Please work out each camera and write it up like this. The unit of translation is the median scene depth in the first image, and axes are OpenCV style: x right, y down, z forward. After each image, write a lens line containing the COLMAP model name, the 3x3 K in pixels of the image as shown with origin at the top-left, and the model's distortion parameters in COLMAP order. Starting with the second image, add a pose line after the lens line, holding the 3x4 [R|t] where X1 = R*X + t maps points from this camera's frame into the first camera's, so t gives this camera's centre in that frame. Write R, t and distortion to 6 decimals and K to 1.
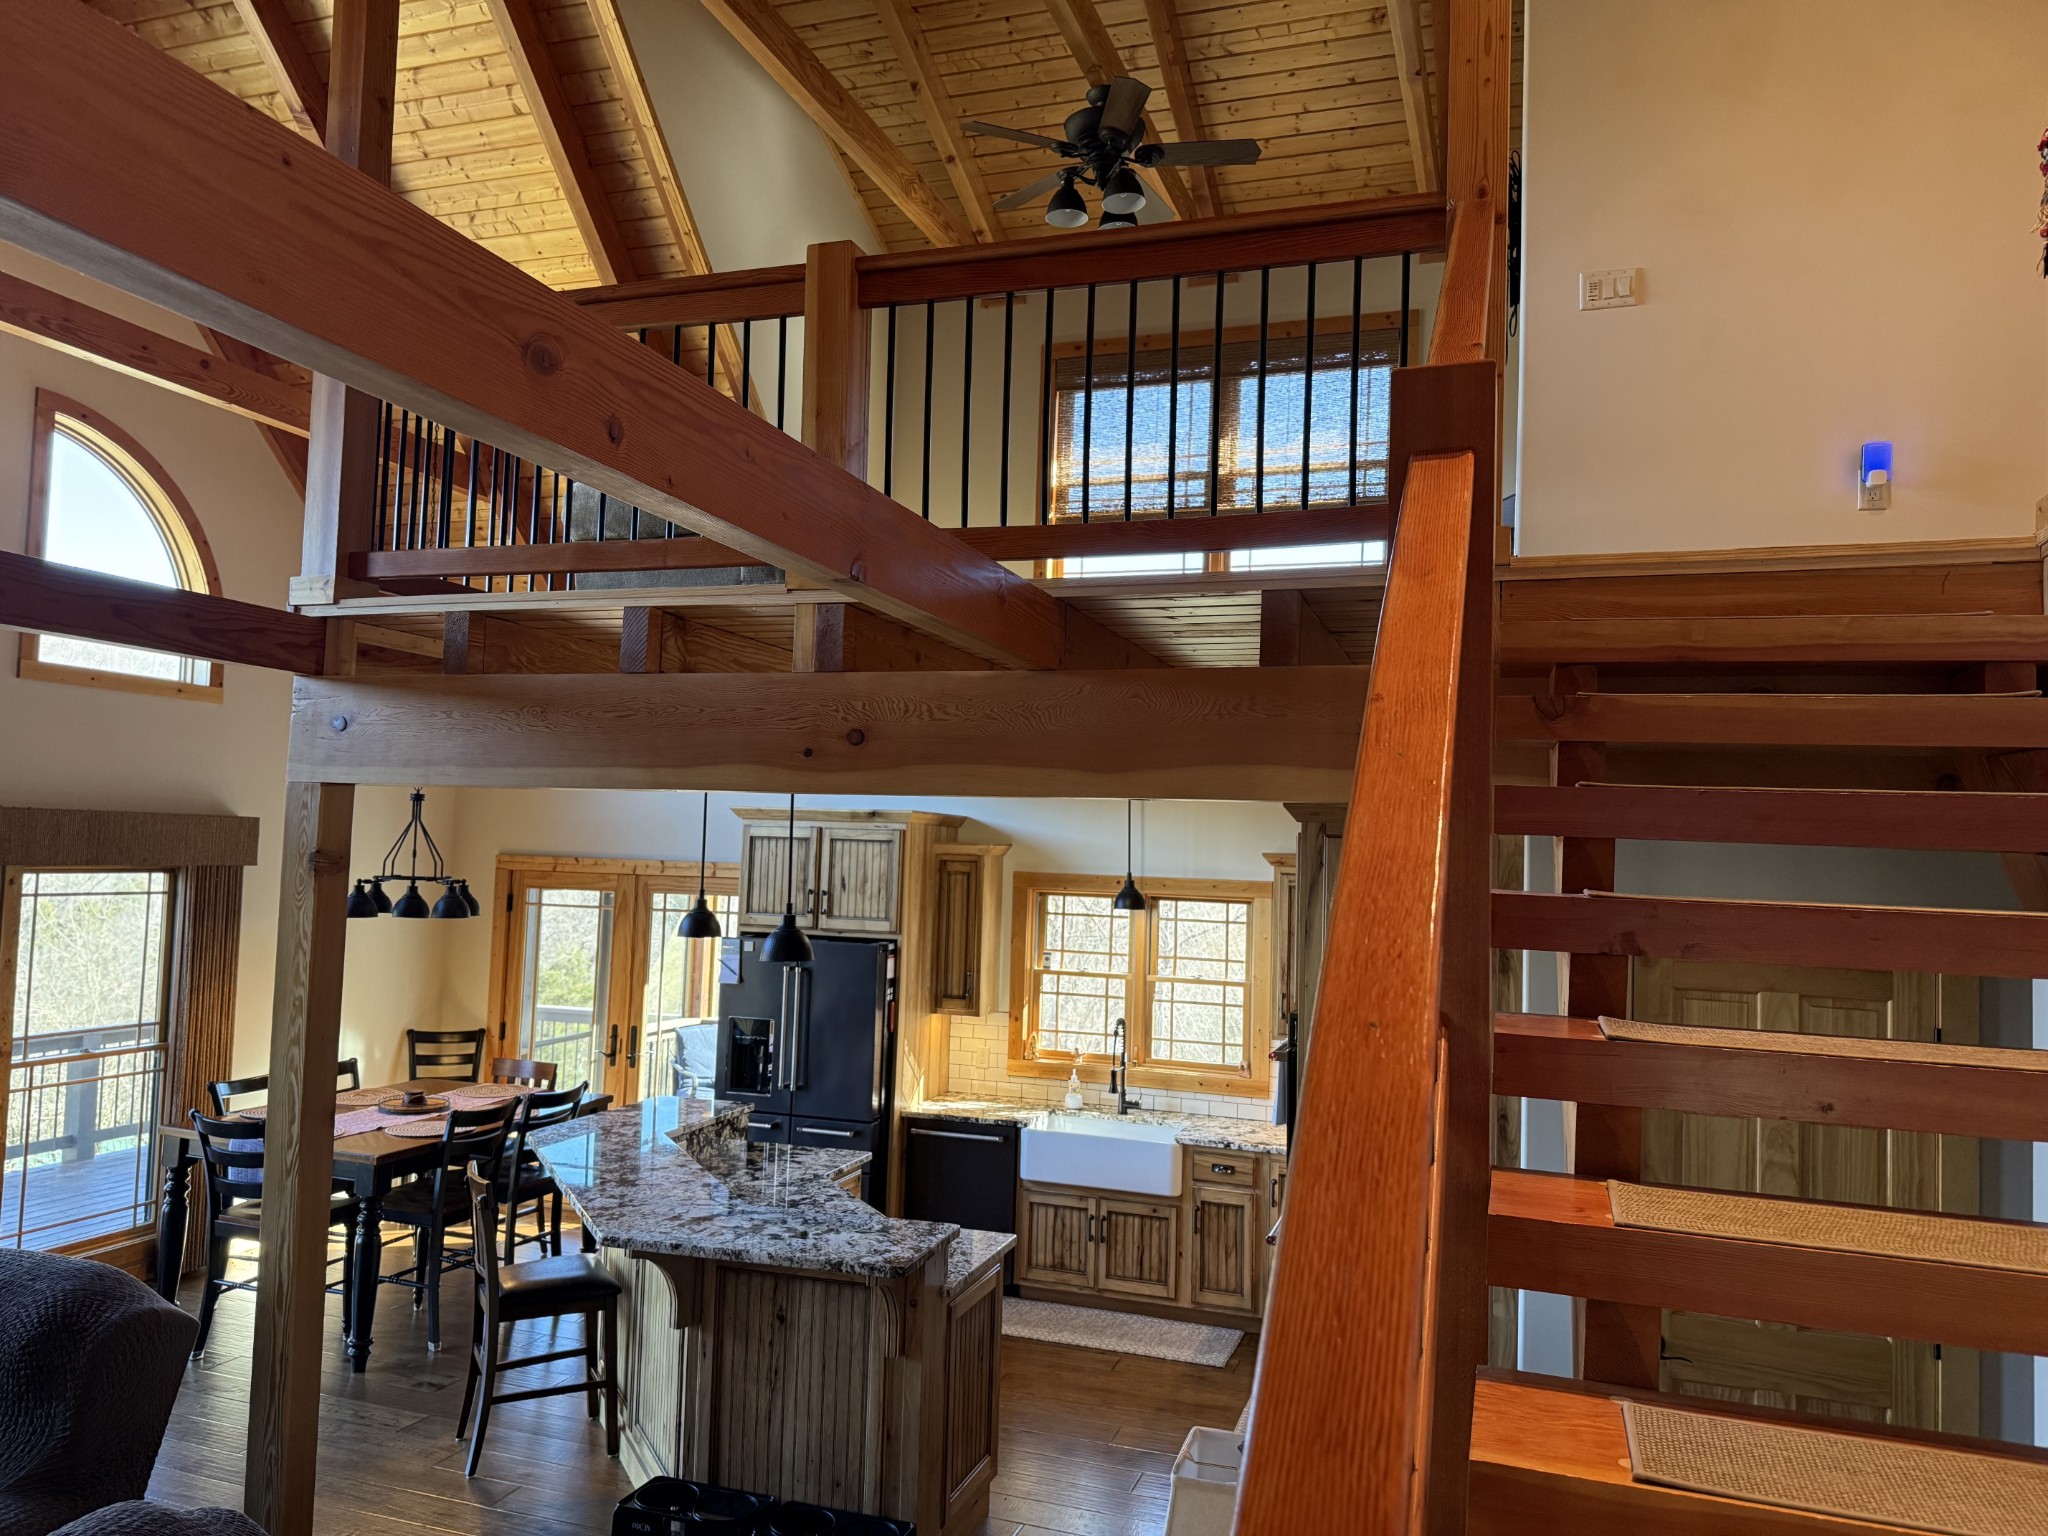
lens RADIAL K [[1434.0, 0, 999.3], [0, 1434.0, 764.4], [0, 0, 1]] dist [0.163979, -0.360029]
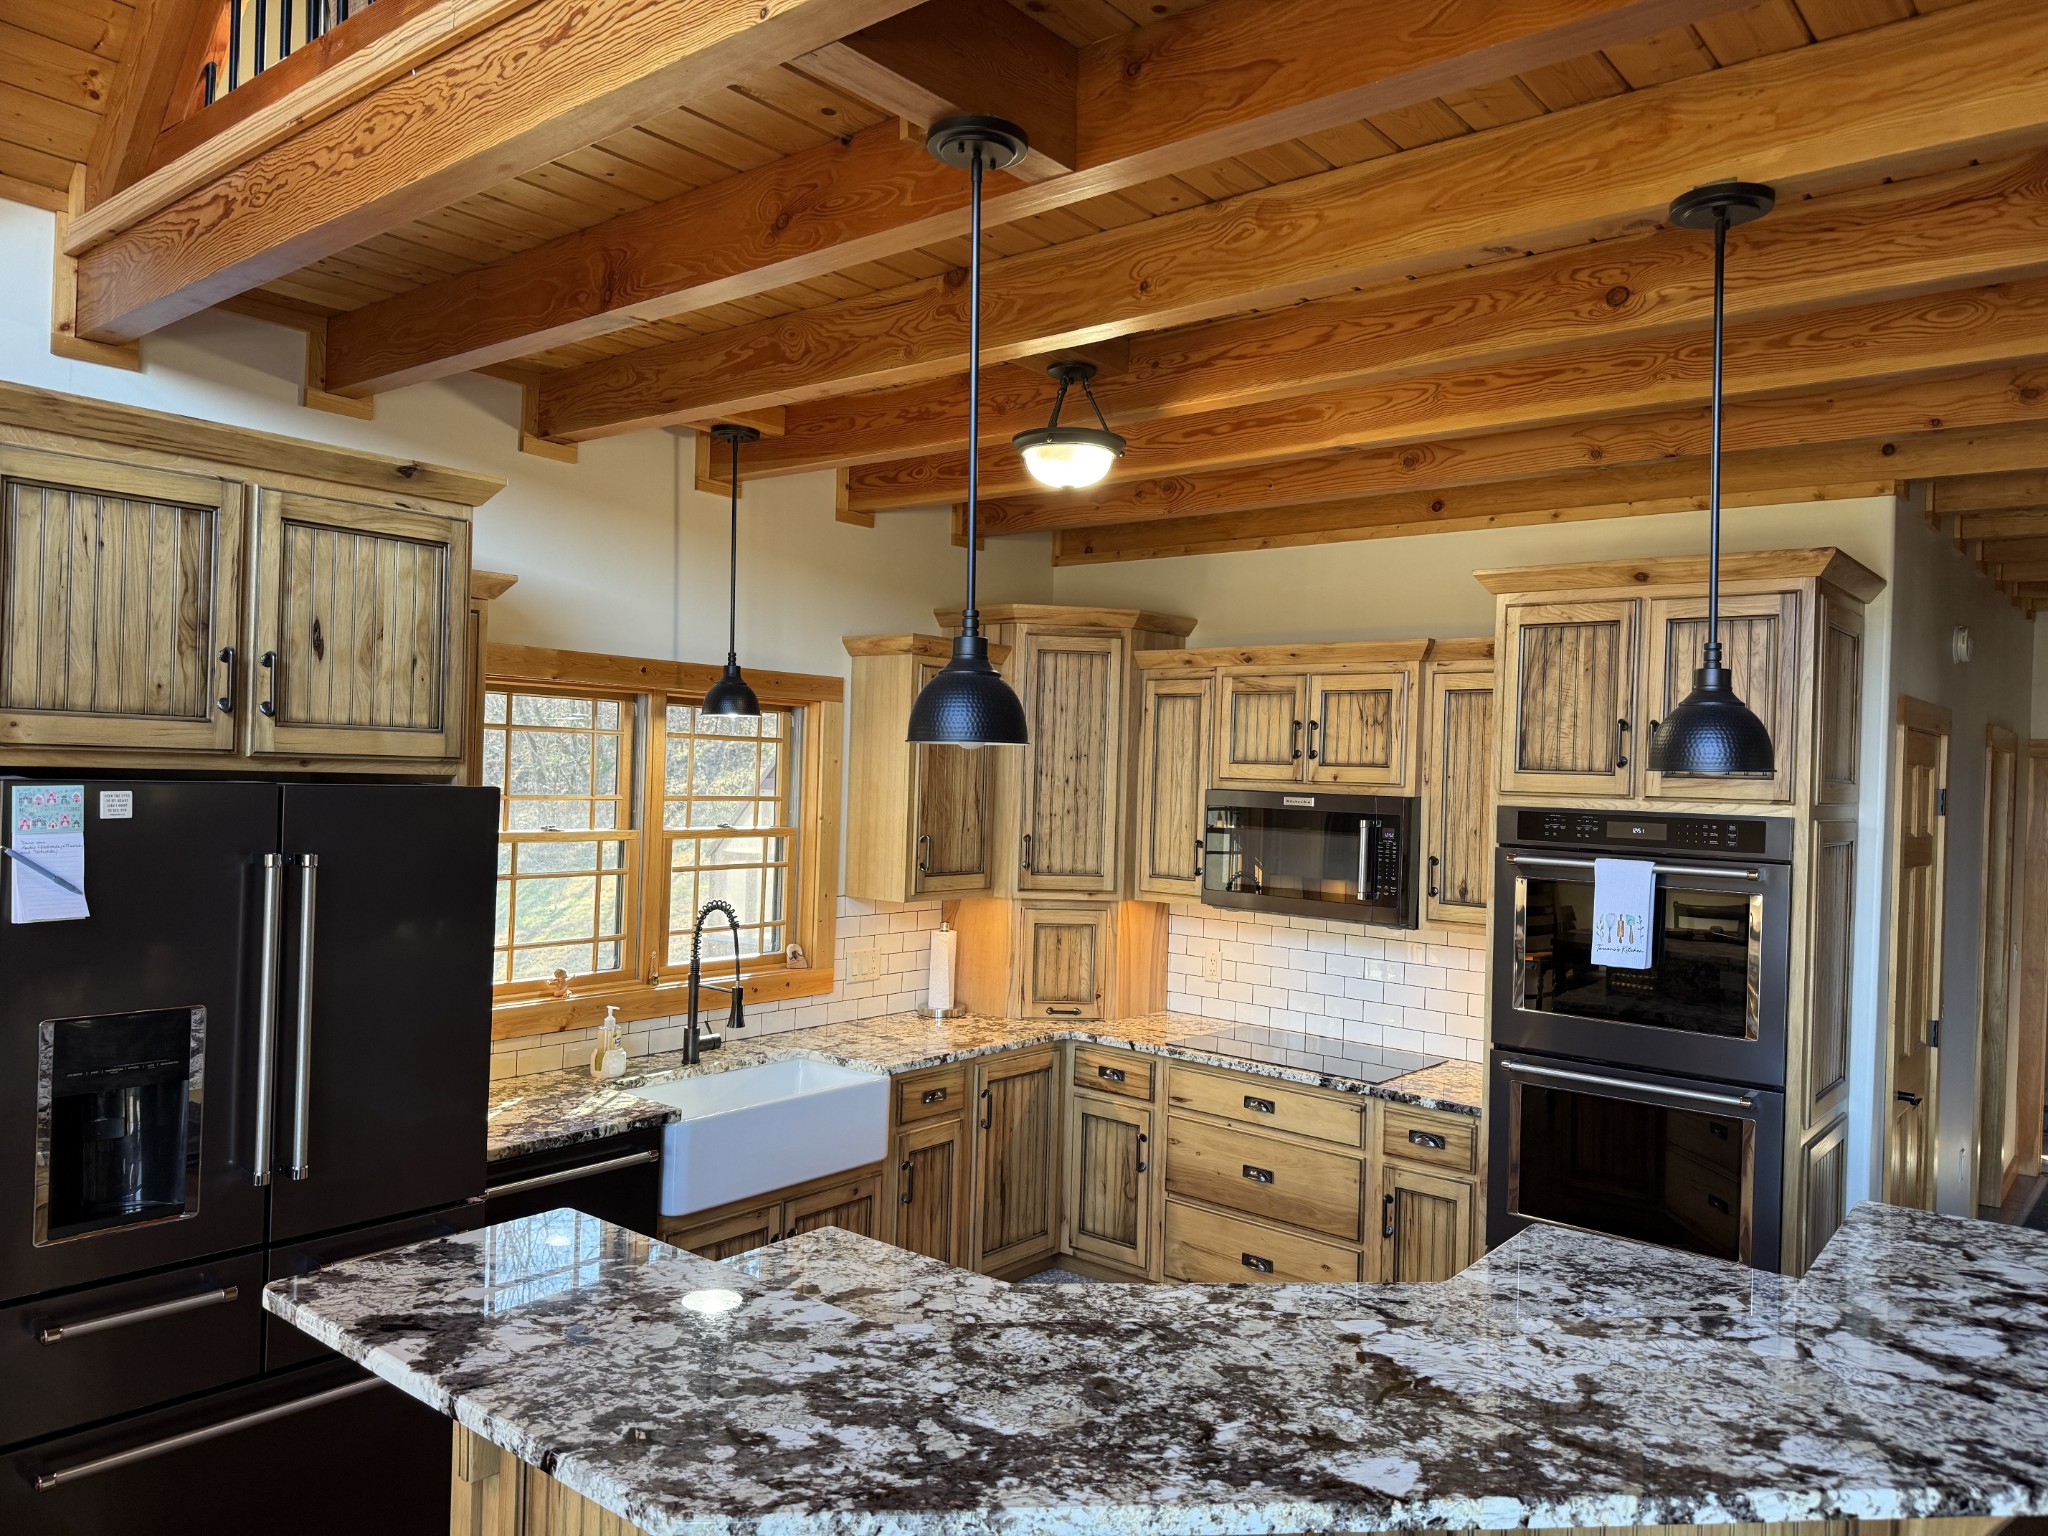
lens RADIAL K [[1411.1, 0, 1024.0], [0, 1411.1, 768.0], [0, 0, 1]] dist [0.137769, -0.227570]
pose [[0.340789, -0.017602, 0.939975, -0.449831], [-0.075709, 0.996064, 0.046101, 0.093808], [-0.937086, -0.086875, 0.338115, 0.753106]]
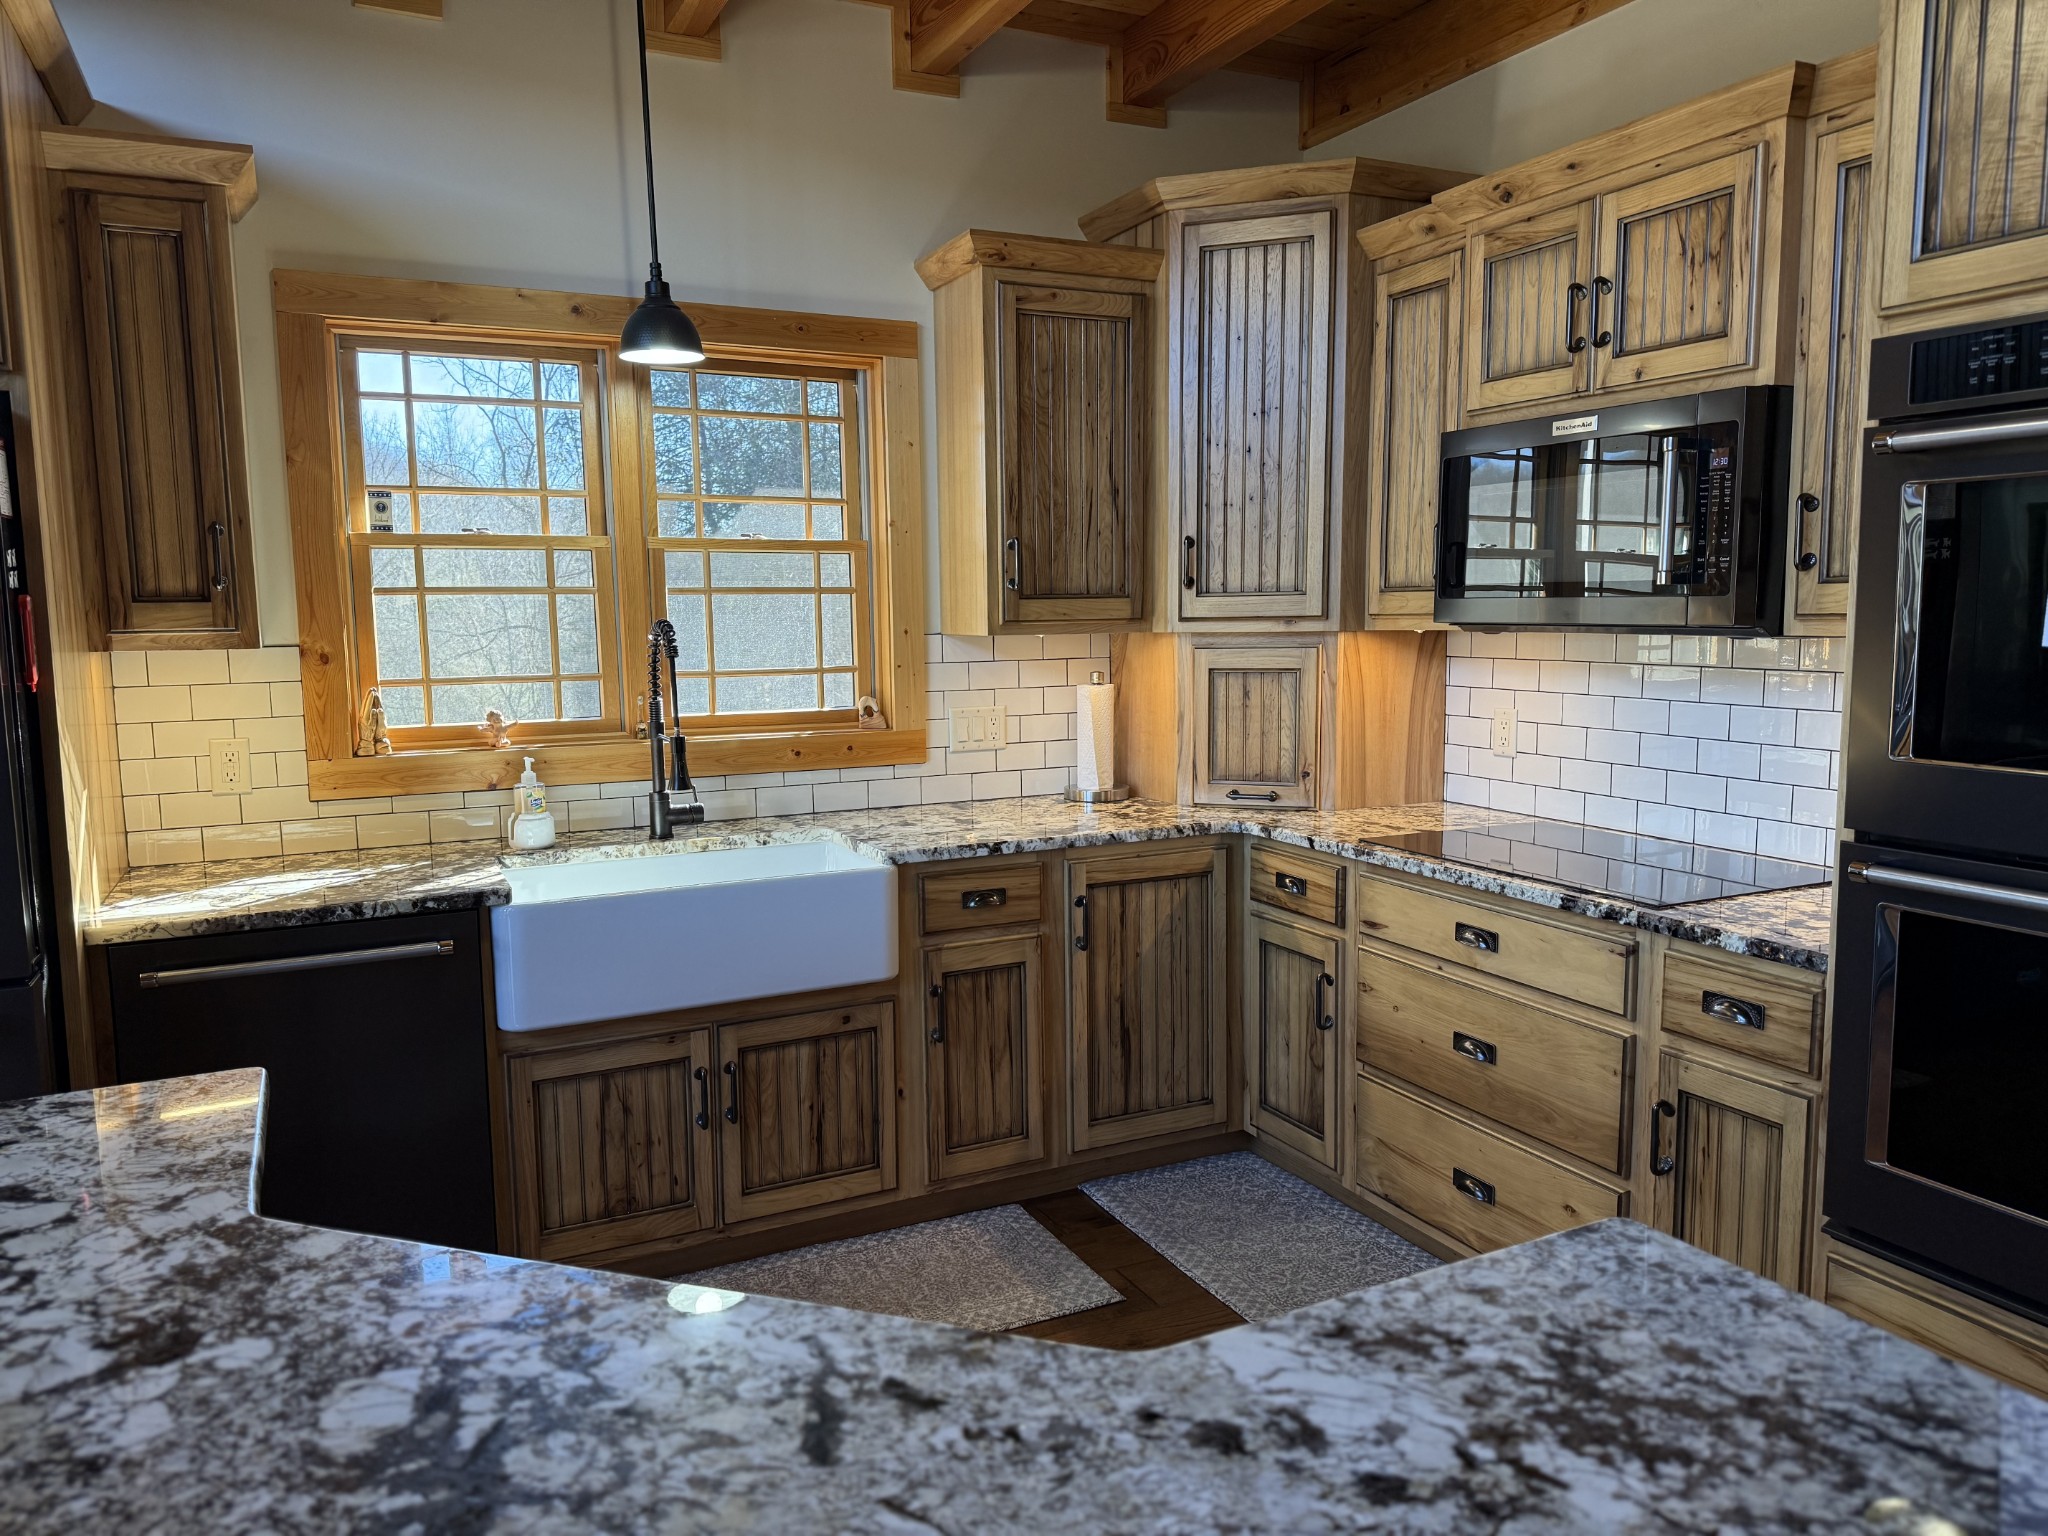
lens RADIAL K [[1411.1, 0, 1024.0], [0, 1411.1, 768.0], [0, 0, 1]] dist [0.137769, -0.227570]
pose [[0.694624, -0.119608, 0.709360, -0.157993], [-0.009984, 0.984383, 0.175758, 0.156488], [-0.719304, -0.129167, 0.682582, 0.684270]]
